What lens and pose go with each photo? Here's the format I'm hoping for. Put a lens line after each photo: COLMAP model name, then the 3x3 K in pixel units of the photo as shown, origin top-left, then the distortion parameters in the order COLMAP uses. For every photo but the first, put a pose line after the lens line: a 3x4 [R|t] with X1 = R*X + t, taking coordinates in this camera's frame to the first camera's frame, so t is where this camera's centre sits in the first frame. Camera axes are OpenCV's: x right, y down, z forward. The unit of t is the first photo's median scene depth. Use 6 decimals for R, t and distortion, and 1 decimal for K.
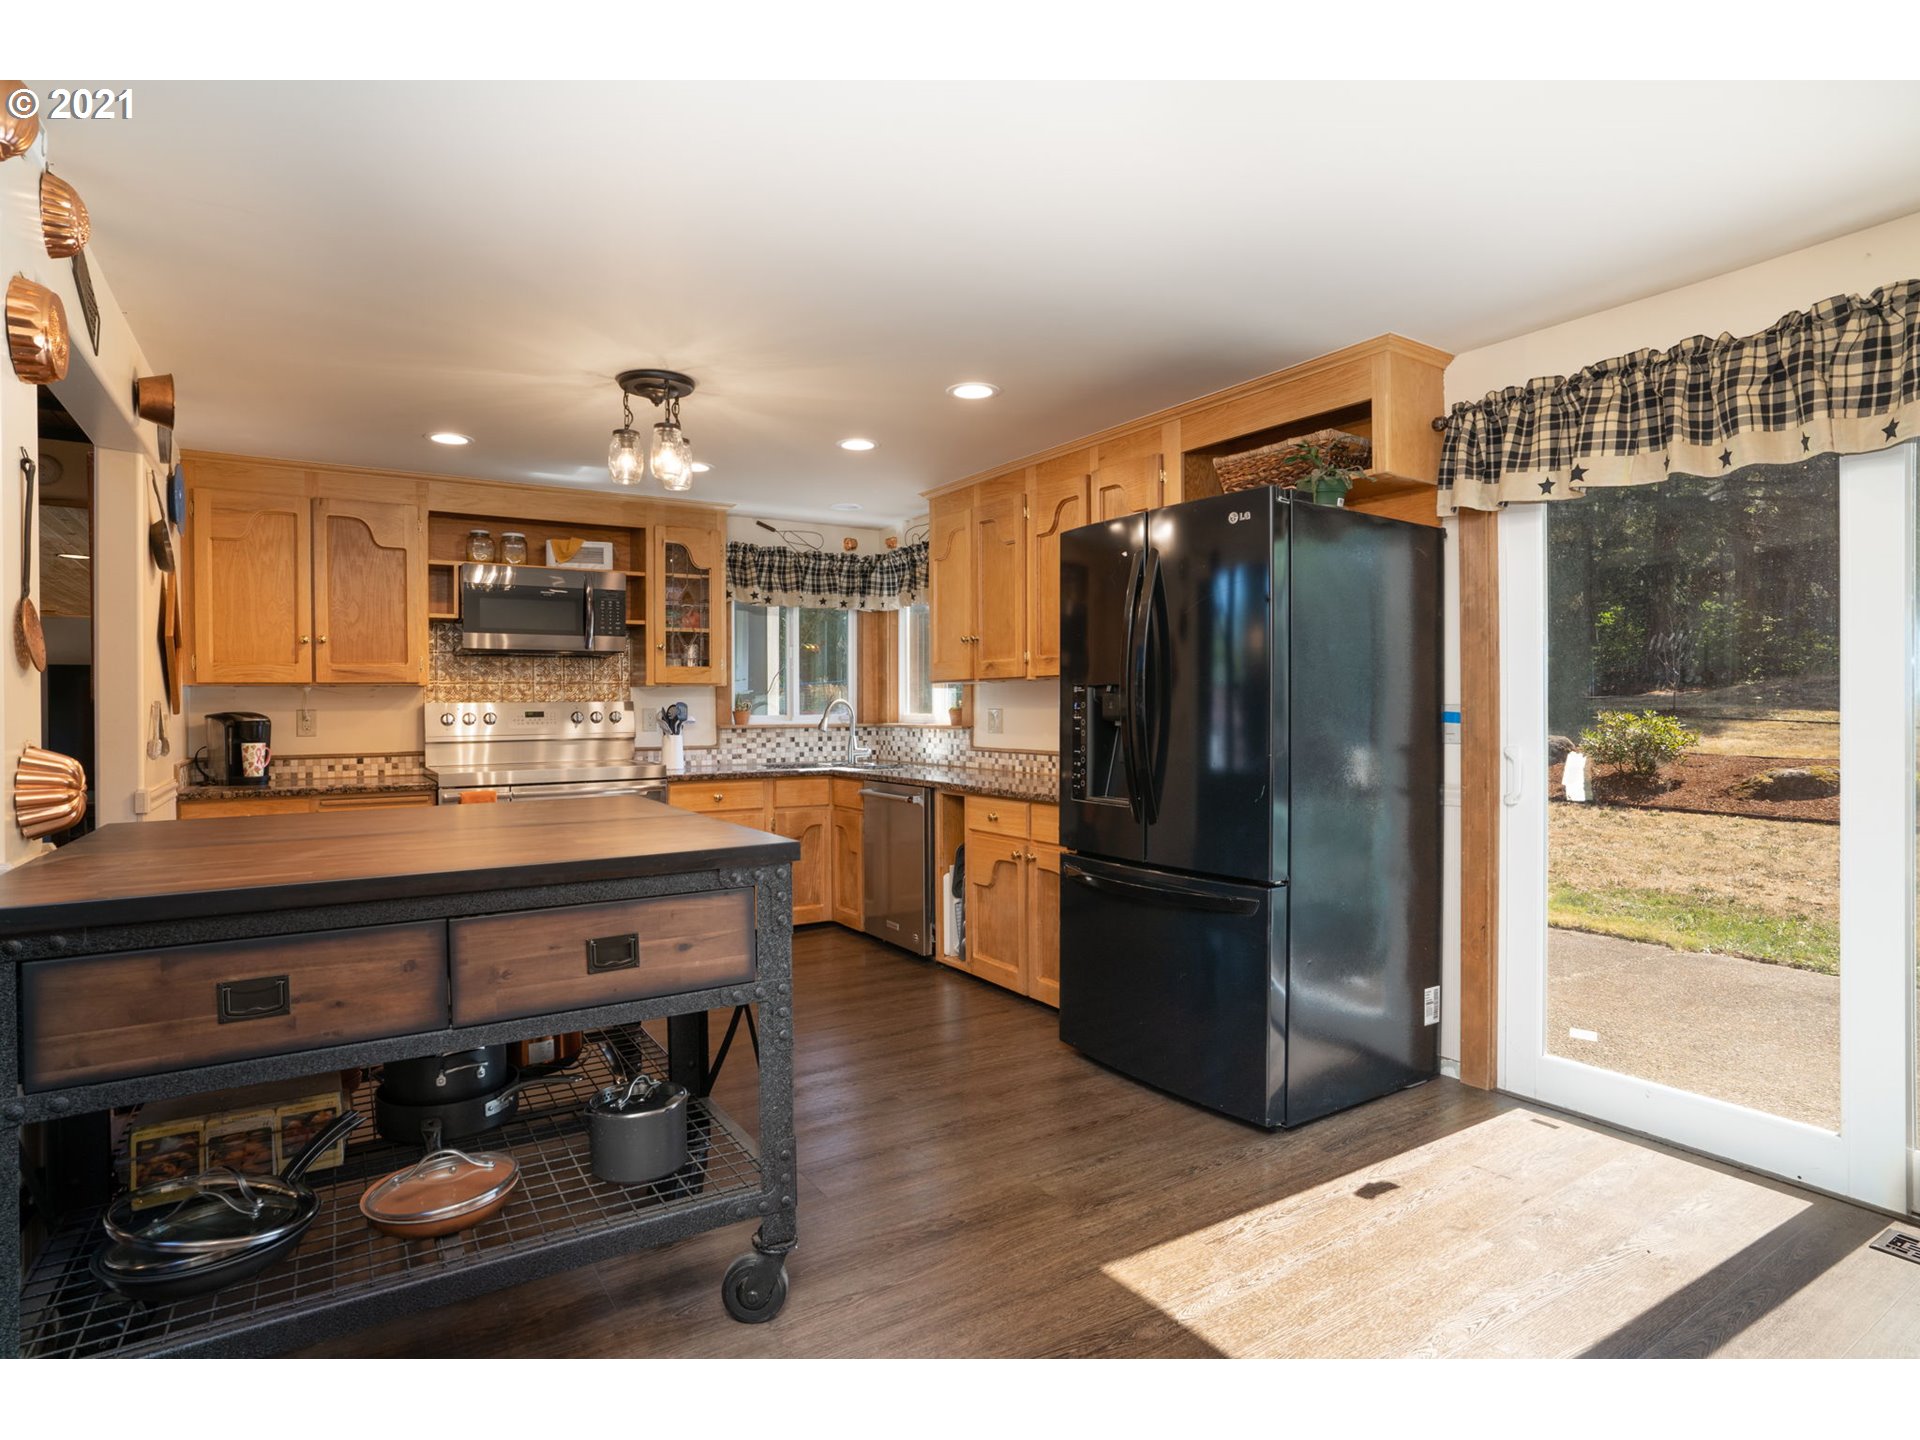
lens RADIAL K [[1007.5, 0, 955.9], [0, 1007.5, 723.9], [0, 0, 1]] dist [-0.007211, -0.000723]
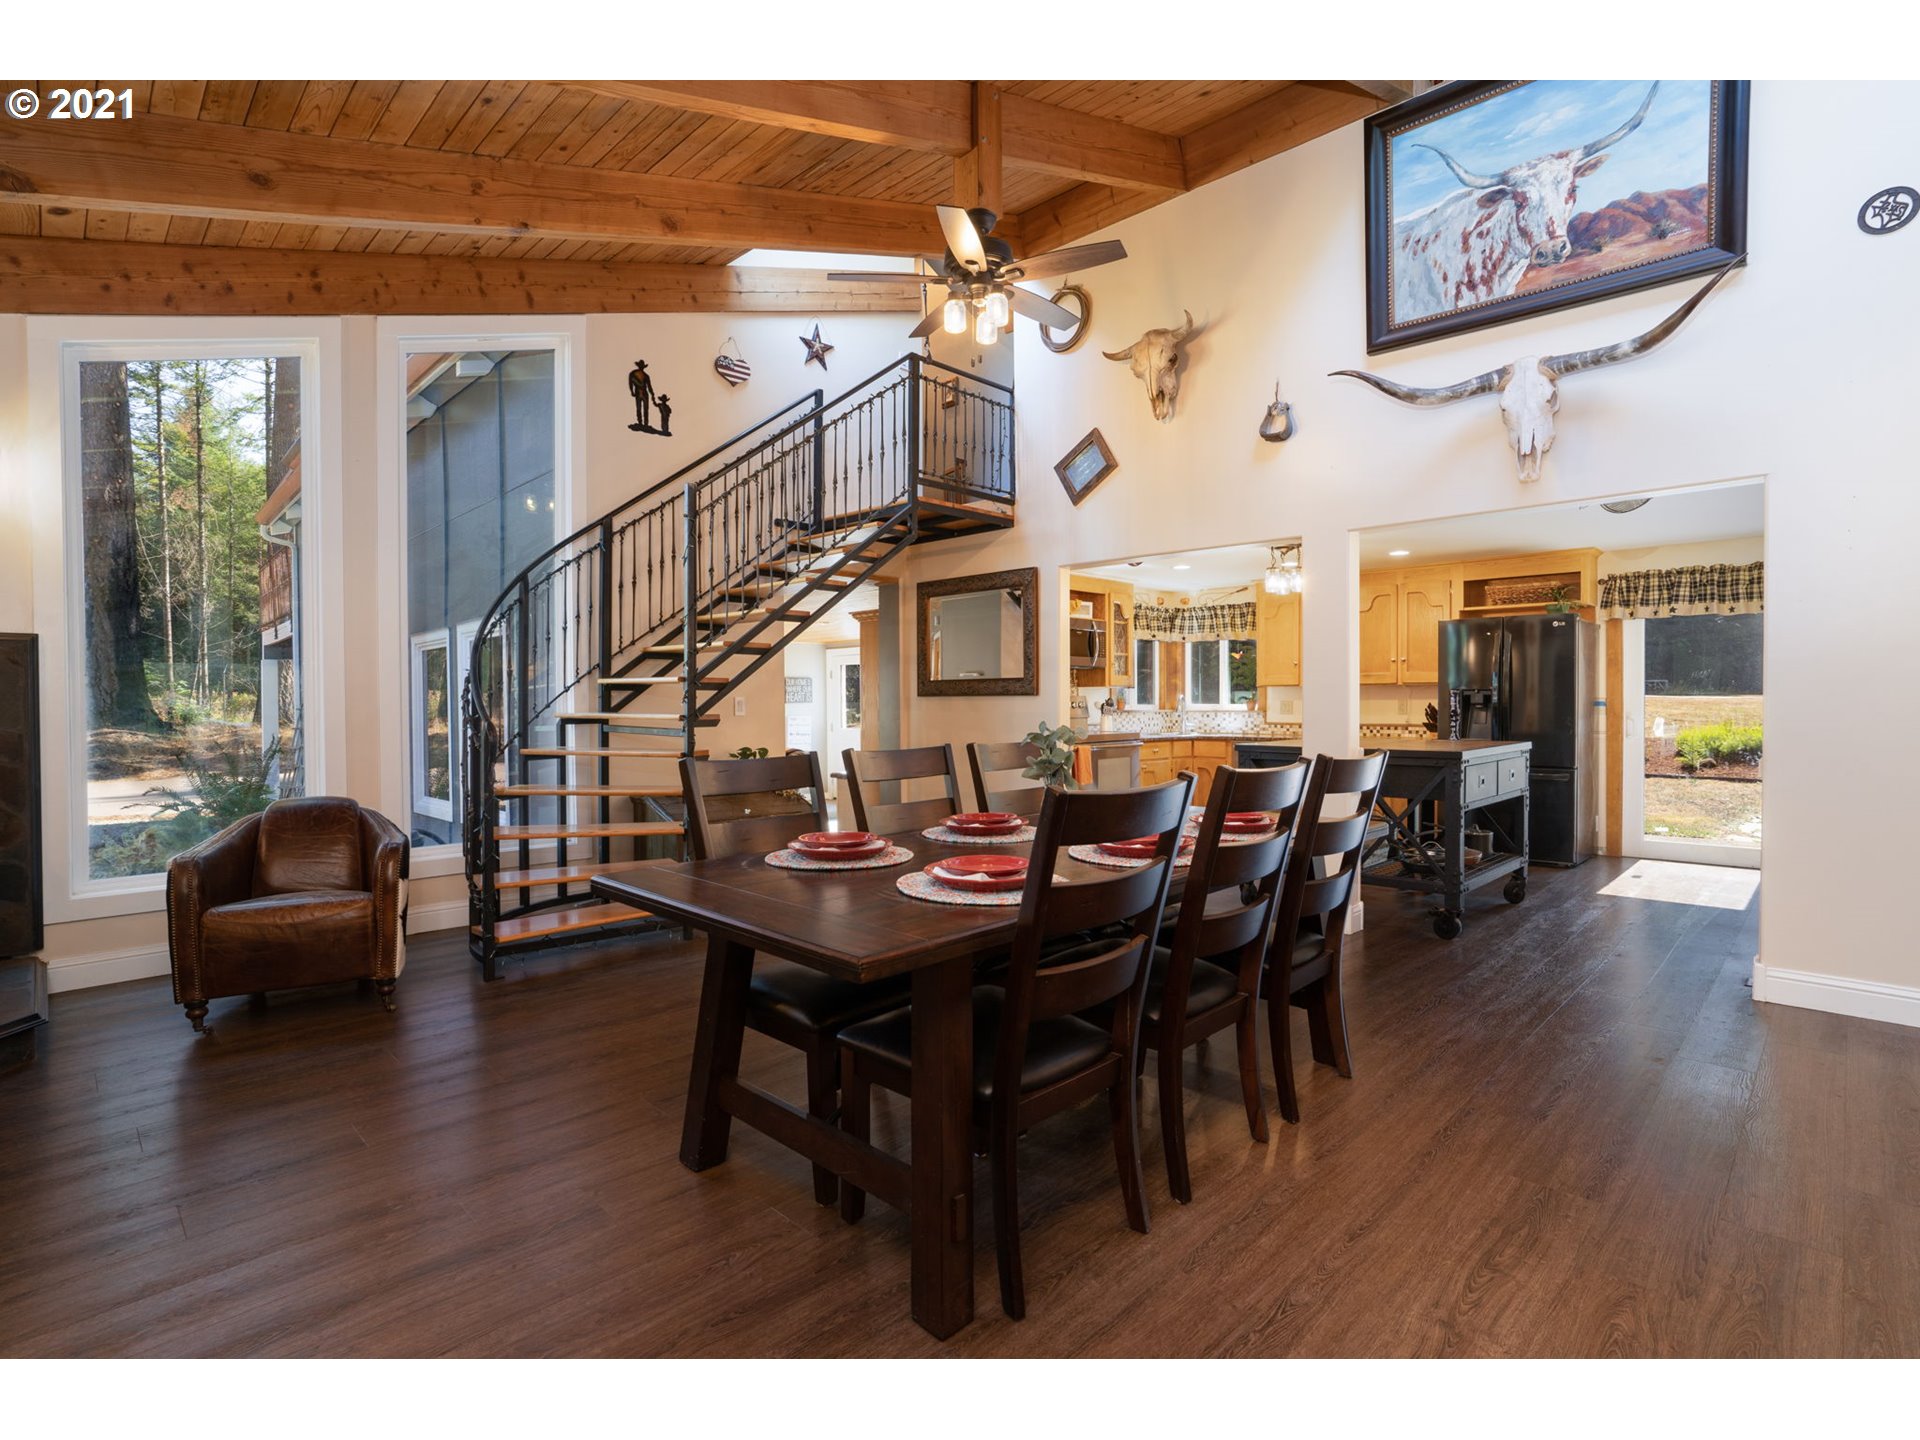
lens RADIAL K [[927.2, 0, 963.0], [0, 927.2, 711.1], [0, 0, 1]] dist [0.002925, 0.000562]
pose [[0.974056, 0.000058, 0.226307, -1.568327], [0.001183, 0.999985, -0.005349, 0.020741], [-0.226304, 0.005478, 0.974041, -0.845761]]
